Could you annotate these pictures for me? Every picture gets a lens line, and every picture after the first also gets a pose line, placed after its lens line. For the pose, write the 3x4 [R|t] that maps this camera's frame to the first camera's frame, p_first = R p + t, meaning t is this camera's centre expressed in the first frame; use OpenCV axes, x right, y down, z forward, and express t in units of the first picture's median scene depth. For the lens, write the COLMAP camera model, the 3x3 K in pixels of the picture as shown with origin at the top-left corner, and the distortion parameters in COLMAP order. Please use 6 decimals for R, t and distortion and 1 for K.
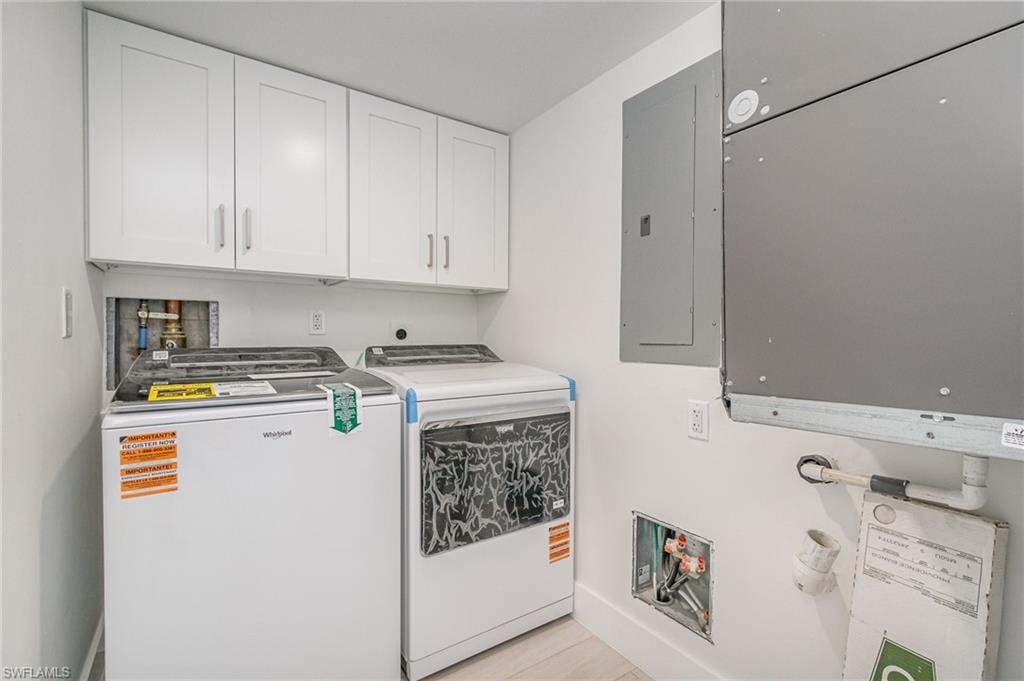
lens RADIAL K [[454.9, 0, 495.6], [0, 454.9, 337.8], [0, 0, 1]] dist [0.018825, -0.000319]
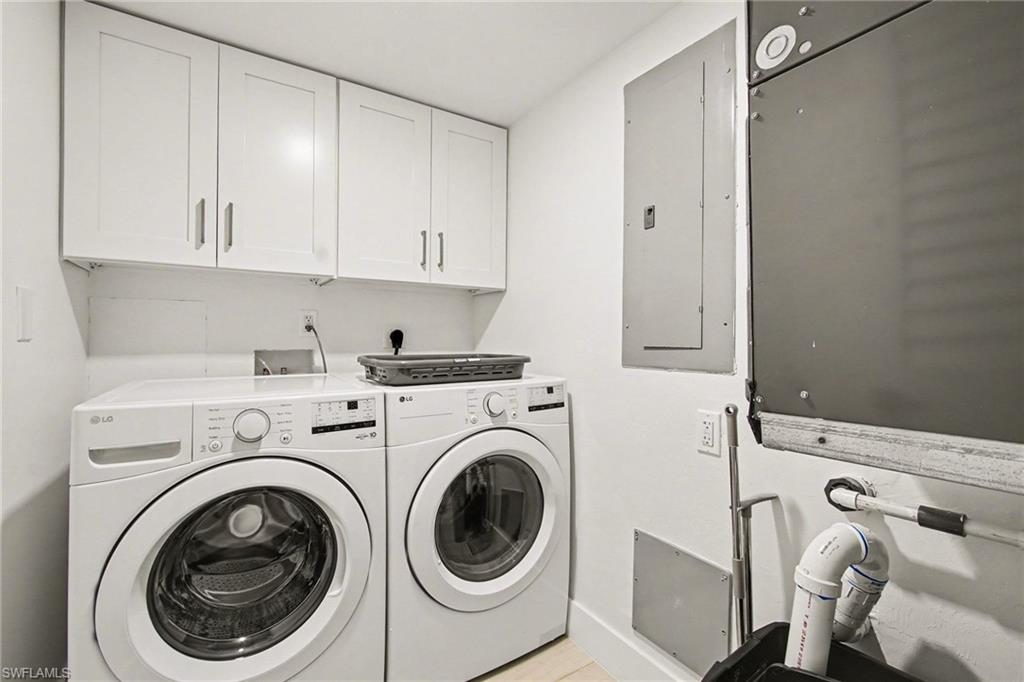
lens RADIAL K [[448.0, 0, 514.9], [0, 448.0, 334.1], [0, 0, 1]] dist [-0.005403, -0.000320]
pose [[0.999558, 0.001219, 0.029700, 0.049339], [-0.000838, 0.999917, -0.012859, -0.001987], [-0.029713, 0.012828, 0.999476, 0.175769]]
